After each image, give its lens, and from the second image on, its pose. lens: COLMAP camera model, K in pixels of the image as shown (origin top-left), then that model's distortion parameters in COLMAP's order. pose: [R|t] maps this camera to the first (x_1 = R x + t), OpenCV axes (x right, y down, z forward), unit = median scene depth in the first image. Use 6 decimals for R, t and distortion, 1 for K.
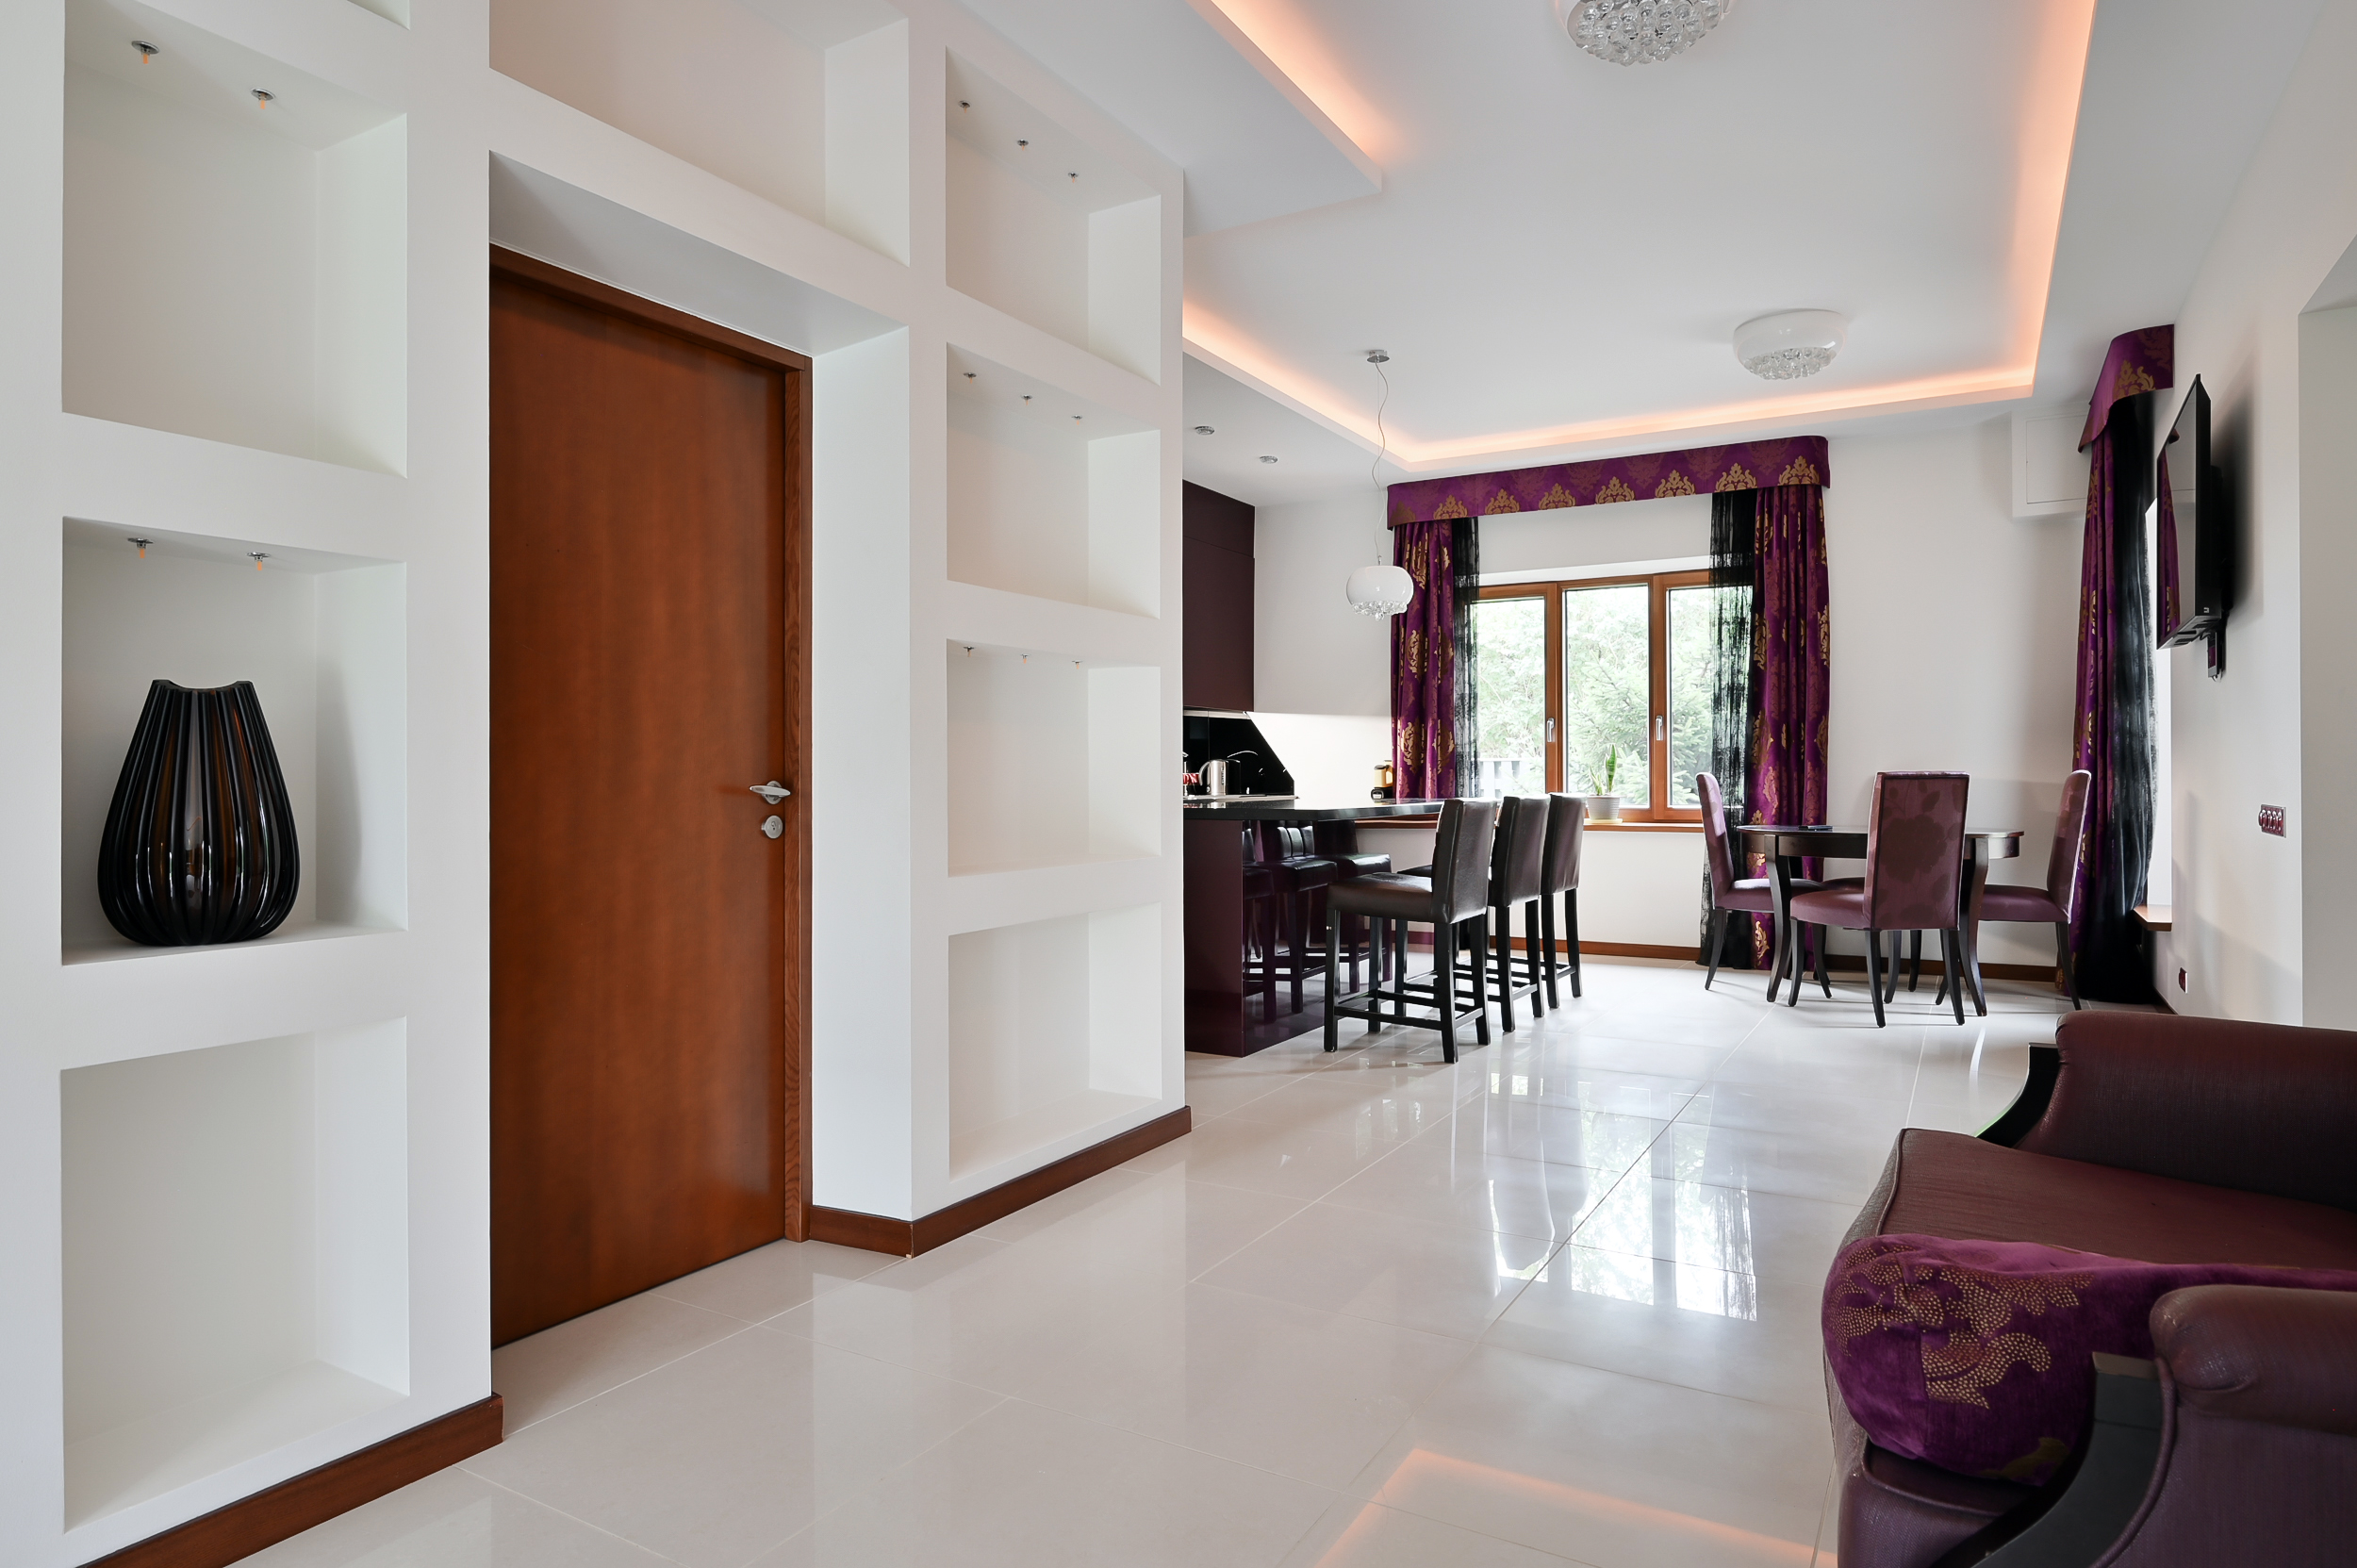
lens RADIAL K [[1346.1, 0, 1184.2], [0, 1346.1, 758.6], [0, 0, 1]] dist [-0.001137, 0.000813]
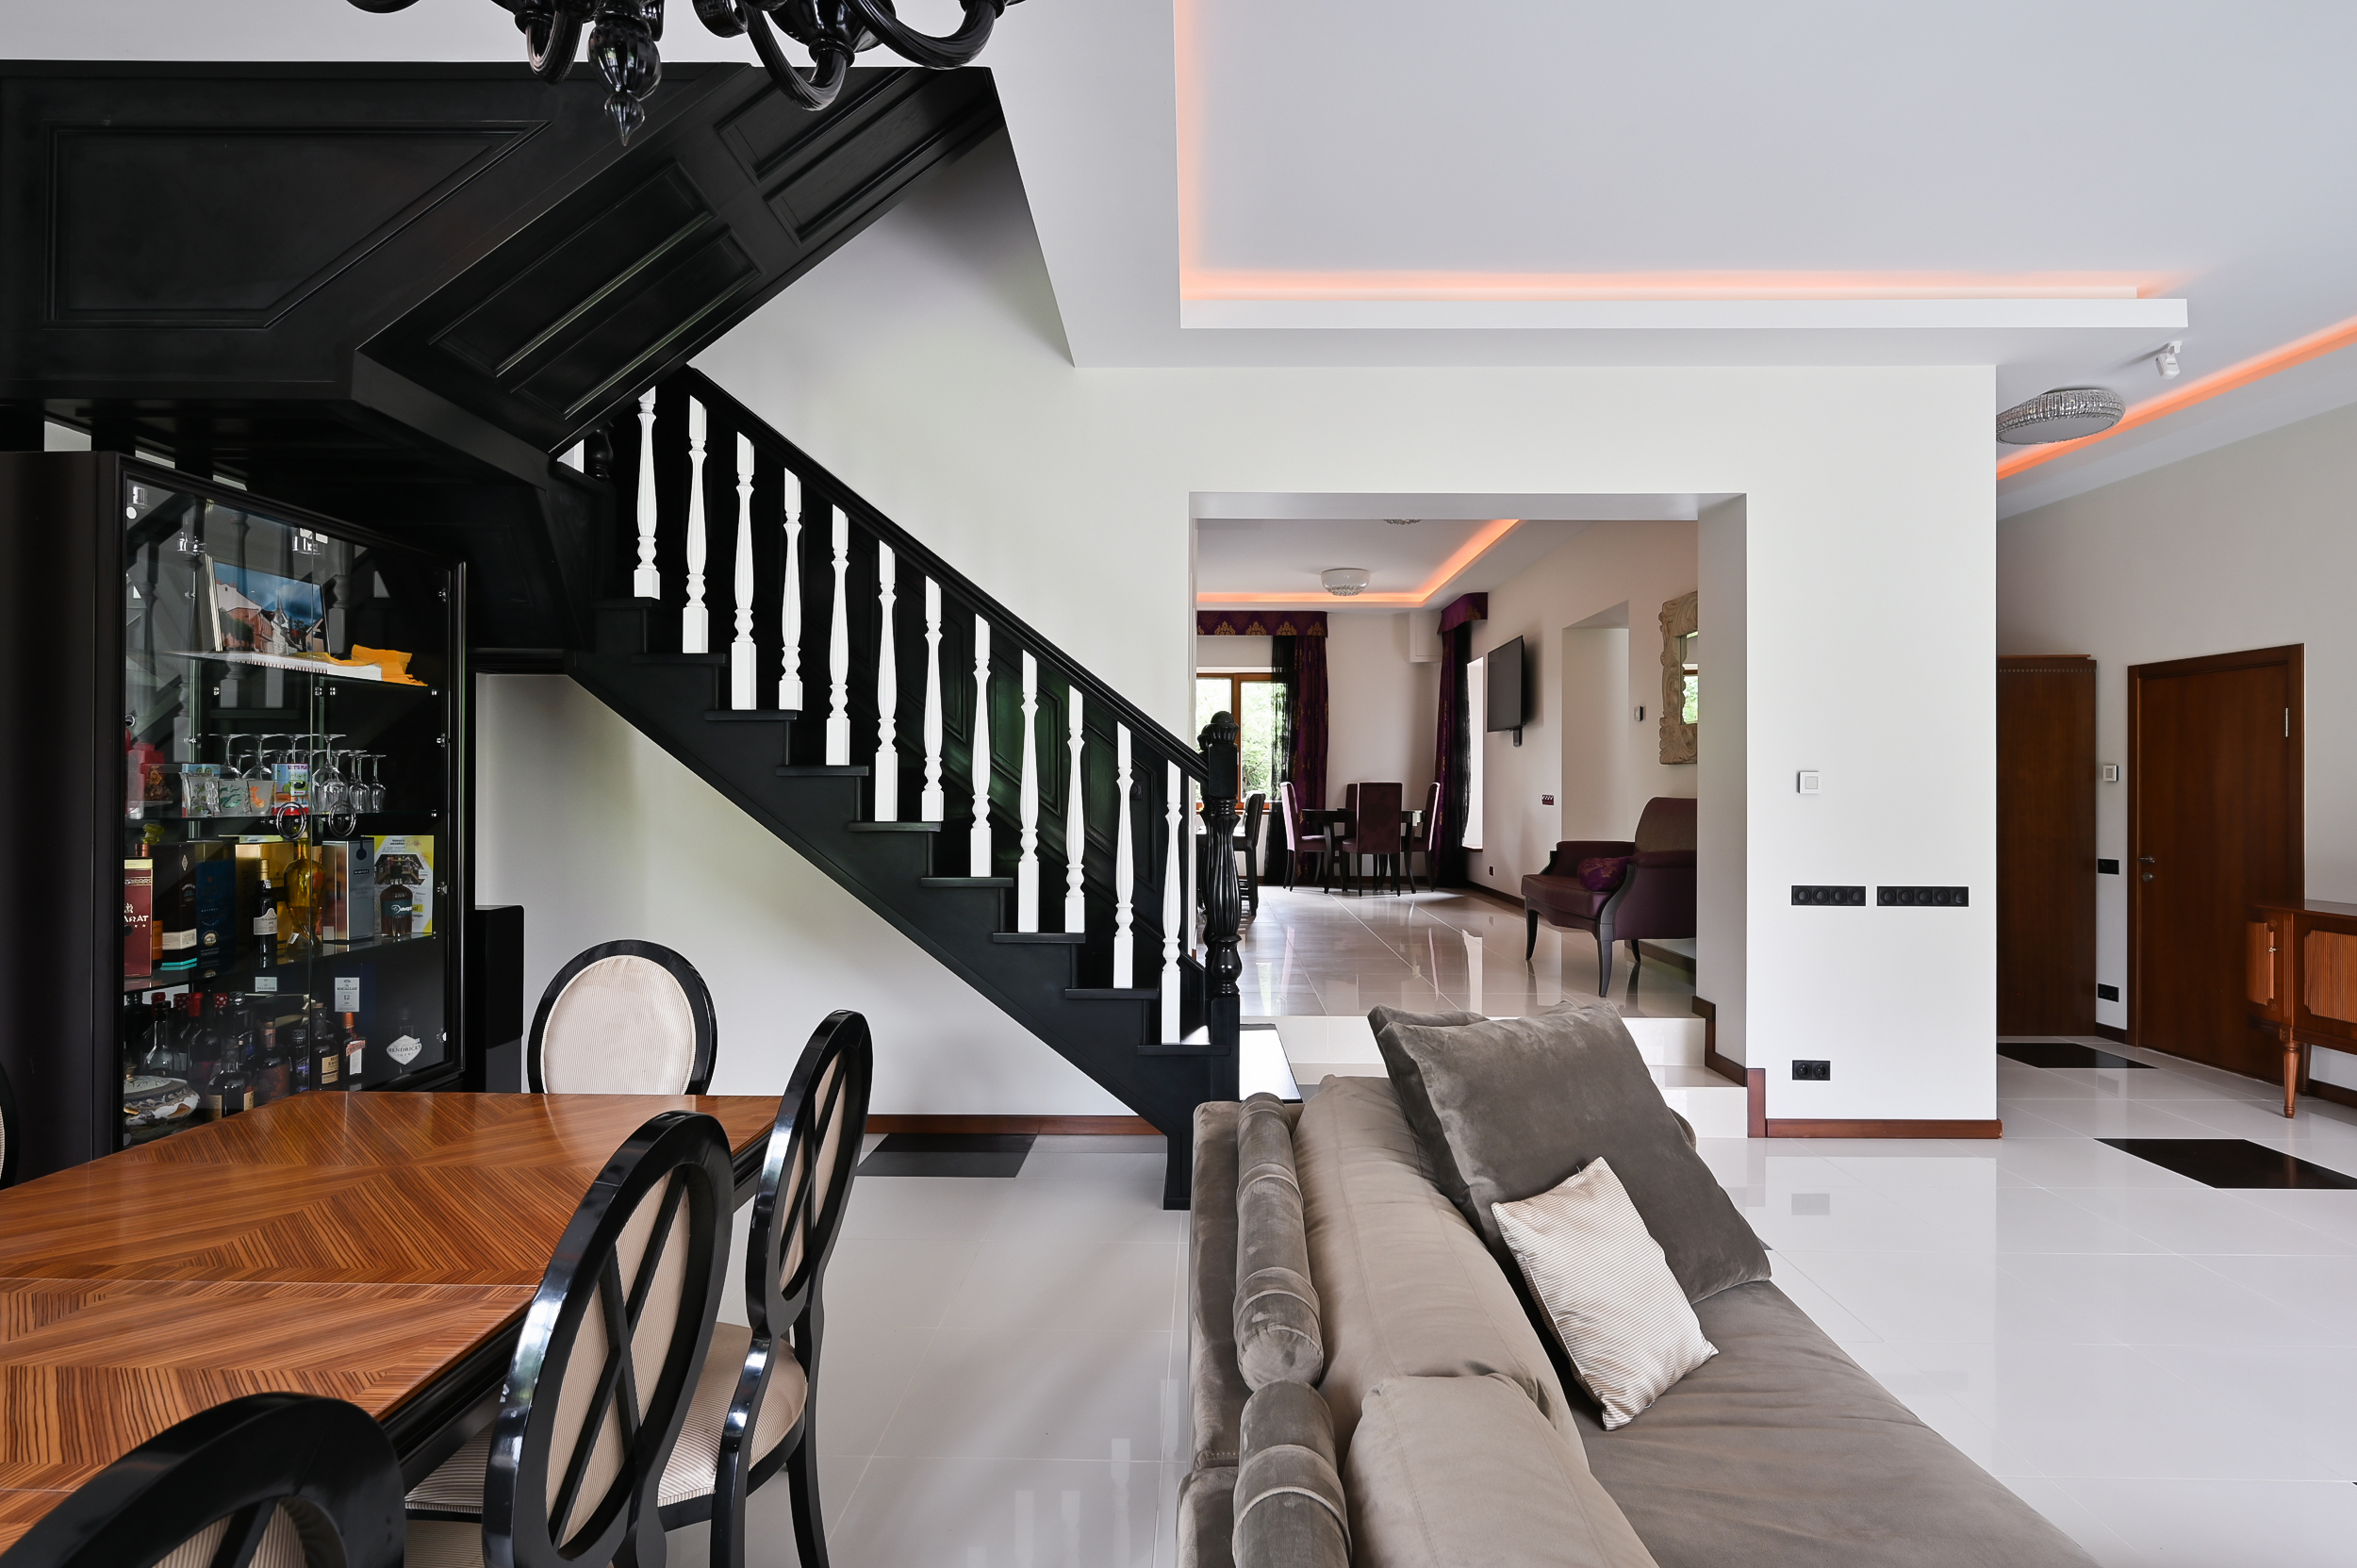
lens RADIAL K [[1217.0, 0, 1172.5], [0, 1217.0, 767.8], [0, 0, 1]] dist [-0.002212, 0.000367]
pose [[0.872523, 0.009348, 0.488484, -0.586170], [-0.009655, 0.999952, -0.001891, -0.005250], [-0.488478, -0.003067, 0.872571, -0.442099]]
